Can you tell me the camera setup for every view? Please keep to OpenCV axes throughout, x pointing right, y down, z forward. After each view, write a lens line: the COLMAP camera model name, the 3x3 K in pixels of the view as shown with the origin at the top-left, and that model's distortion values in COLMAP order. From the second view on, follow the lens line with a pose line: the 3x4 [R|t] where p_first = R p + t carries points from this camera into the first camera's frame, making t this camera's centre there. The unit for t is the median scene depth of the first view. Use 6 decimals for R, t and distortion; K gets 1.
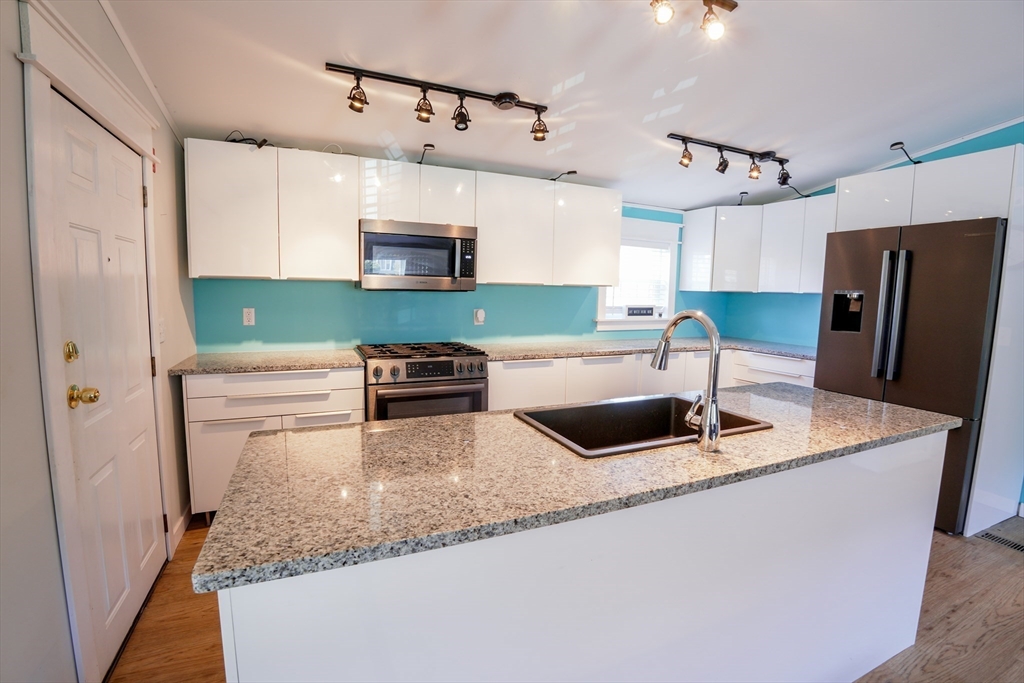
lens RADIAL K [[450.8, 0, 508.8], [0, 450.8, 338.0], [0, 0, 1]] dist [-0.078831, 0.015359]
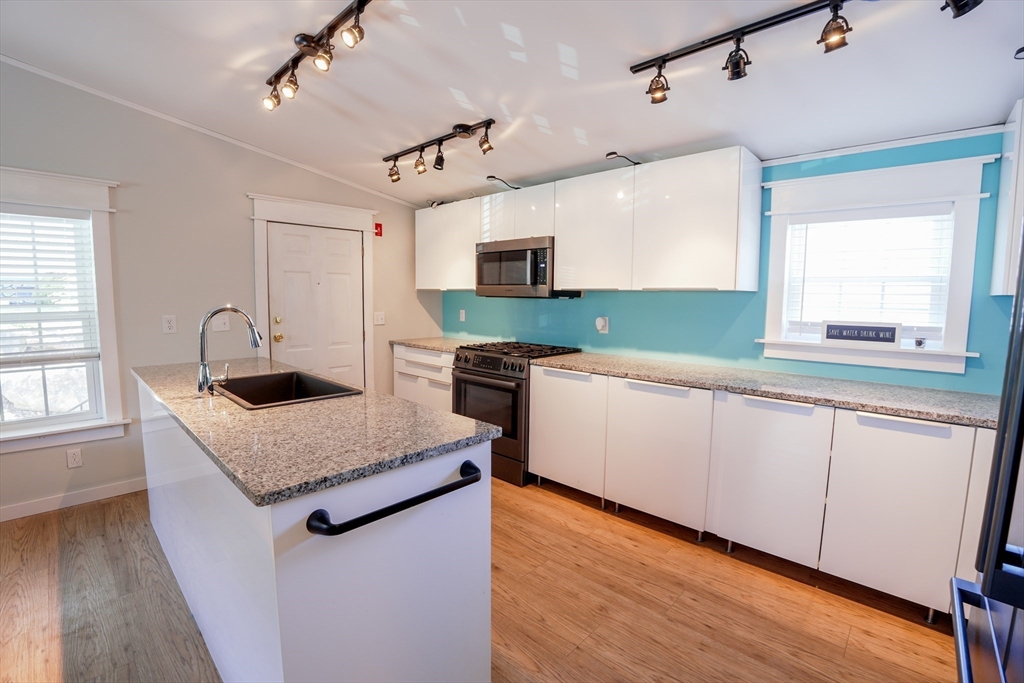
lens RADIAL K [[450.8, 0, 508.8], [0, 450.8, 338.0], [0, 0, 1]] dist [-0.078831, 0.015359]
pose [[0.389356, 0.068759, -0.918517, 0.804699], [-0.099062, 0.994552, 0.032459, -0.034207], [0.915745, 0.078352, 0.394047, 0.489475]]
